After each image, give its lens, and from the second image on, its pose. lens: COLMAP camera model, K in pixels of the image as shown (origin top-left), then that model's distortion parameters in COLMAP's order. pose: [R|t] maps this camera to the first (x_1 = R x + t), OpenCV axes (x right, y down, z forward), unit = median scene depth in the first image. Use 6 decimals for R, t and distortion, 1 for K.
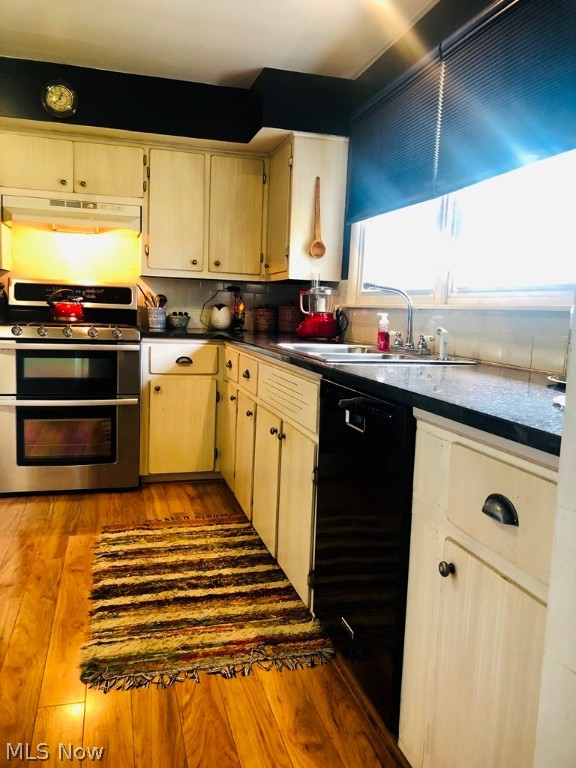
lens RADIAL K [[631.9, 0, 291.0], [0, 631.9, 382.7], [0, 0, 1]] dist [0.035812, -0.038957]
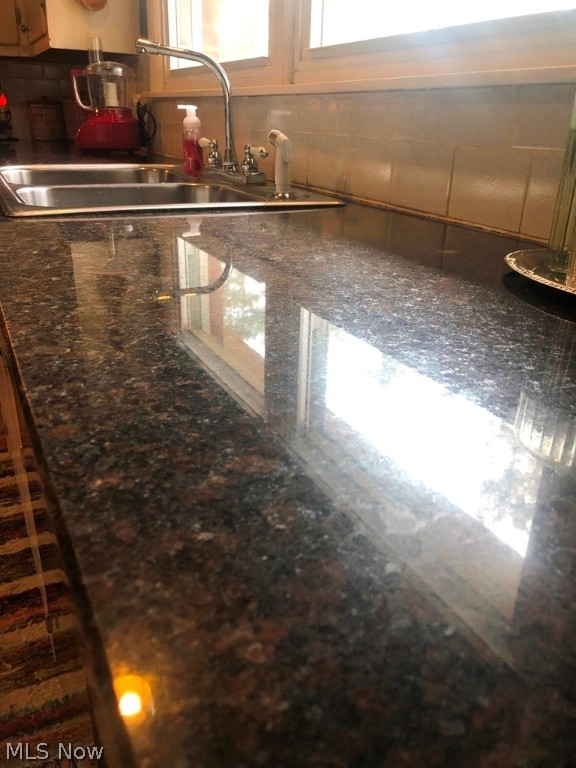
lens RADIAL K [[631.9, 0, 284.8], [0, 631.9, 383.0], [0, 0, 1]] dist [0.035812, -0.038957]
pose [[0.983573, -0.080850, 0.161394, 0.094239], [0.031515, 0.957267, 0.287485, -0.025441], [-0.177740, -0.277676, 0.944089, 0.299440]]
